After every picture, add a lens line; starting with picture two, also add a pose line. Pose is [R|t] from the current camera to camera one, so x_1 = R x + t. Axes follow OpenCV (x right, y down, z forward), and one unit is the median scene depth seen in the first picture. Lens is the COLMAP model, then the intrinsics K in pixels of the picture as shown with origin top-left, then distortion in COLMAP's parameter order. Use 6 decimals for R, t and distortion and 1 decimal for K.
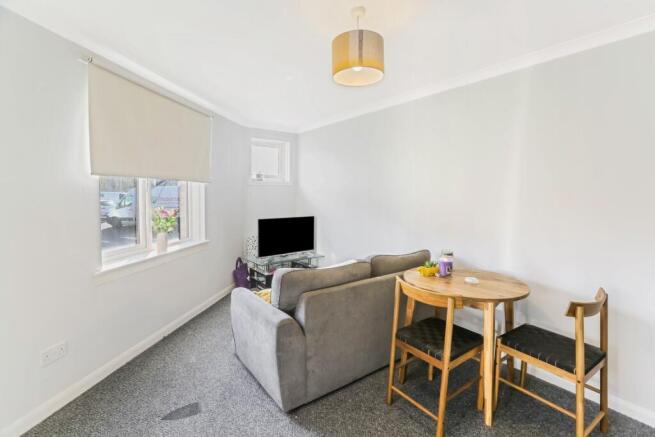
lens RADIAL K [[312.9, 0, 324.8], [0, 312.9, 204.6], [0, 0, 1]] dist [-0.028797, 0.000773]
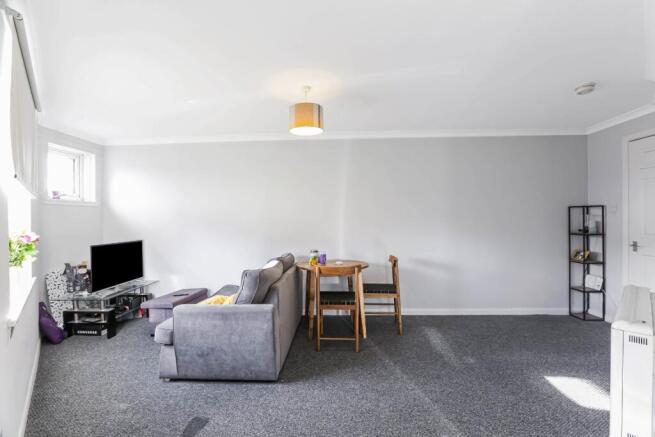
lens RADIAL K [[320.3, 0, 327.5], [0, 320.3, 218.5], [0, 0, 1]] dist [0.000644, 0.000875]
pose [[0.608460, -0.007259, 0.793551, -0.501554], [0.045417, 0.998638, -0.025689, 0.024976], [-0.792284, 0.051671, 0.607961, -0.000472]]
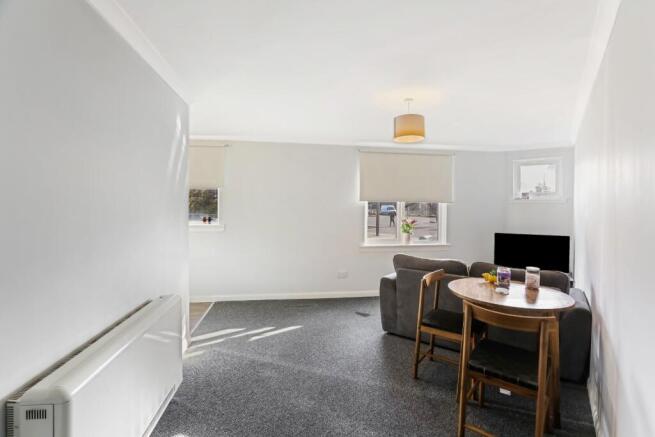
lens RADIAL K [[312.9, 0, 324.8], [0, 312.9, 204.6], [0, 0, 1]] dist [-0.028797, 0.000773]
pose [[0.291444, -0.014446, -0.956479, 0.714409], [-0.044223, 0.998613, -0.028558, 0.003099], [0.955565, 0.050622, 0.290401, 0.051370]]
